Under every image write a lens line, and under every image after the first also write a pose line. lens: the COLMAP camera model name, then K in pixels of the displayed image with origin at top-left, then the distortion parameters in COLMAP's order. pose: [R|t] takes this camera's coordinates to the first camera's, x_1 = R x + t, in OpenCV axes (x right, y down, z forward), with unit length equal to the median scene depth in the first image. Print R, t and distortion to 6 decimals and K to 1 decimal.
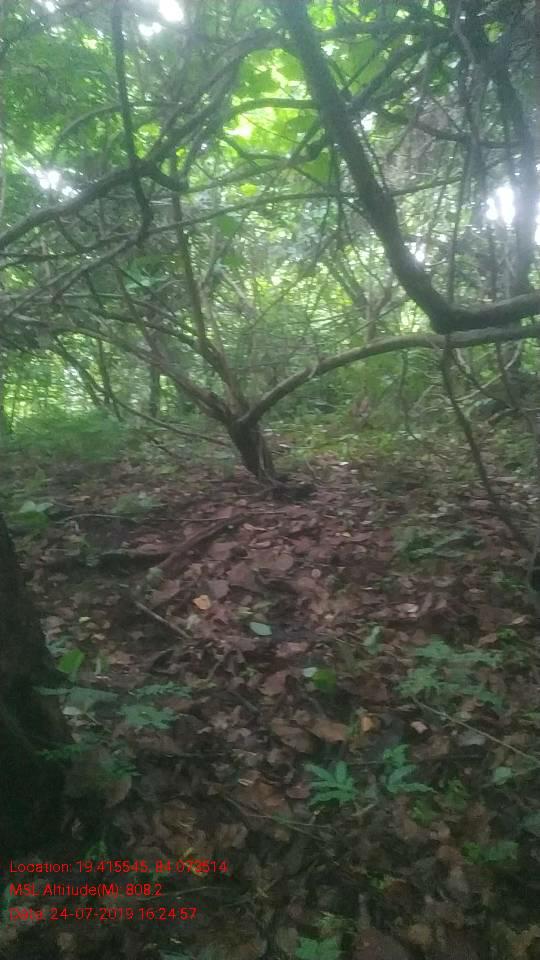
lens RADIAL K [[683.5, 0, 271.8], [0, 683.5, 479.1], [0, 0, 1]] dist [-0.006915, -0.013105]
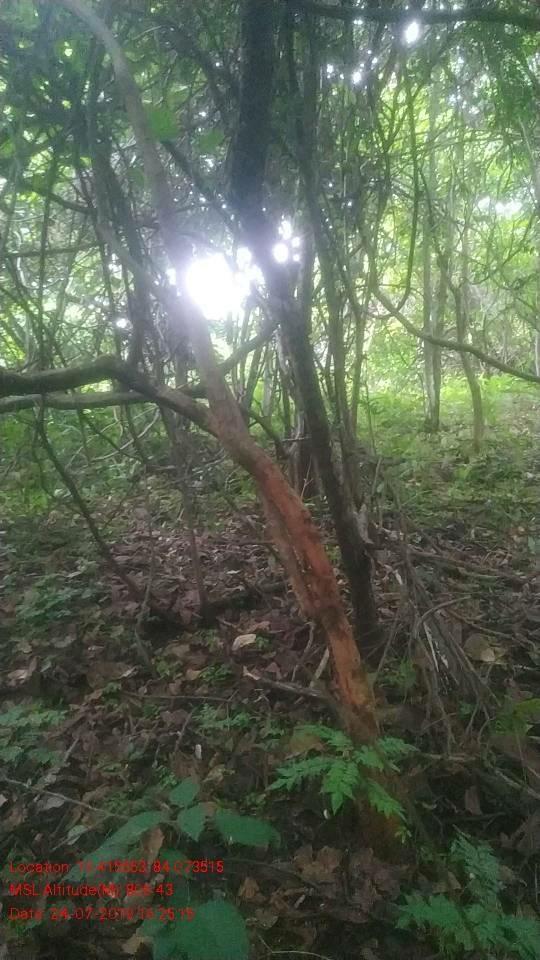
lens RADIAL K [[683.5, 0, 270.3], [0, 683.5, 479.4], [0, 0, 1]] dist [-0.006915, -0.013105]
pose [[0.909163, -0.018184, 0.416044, 0.126039], [0.051306, 0.996326, -0.068570, -0.003078], [-0.413269, 0.083687, 0.906755, -0.051661]]
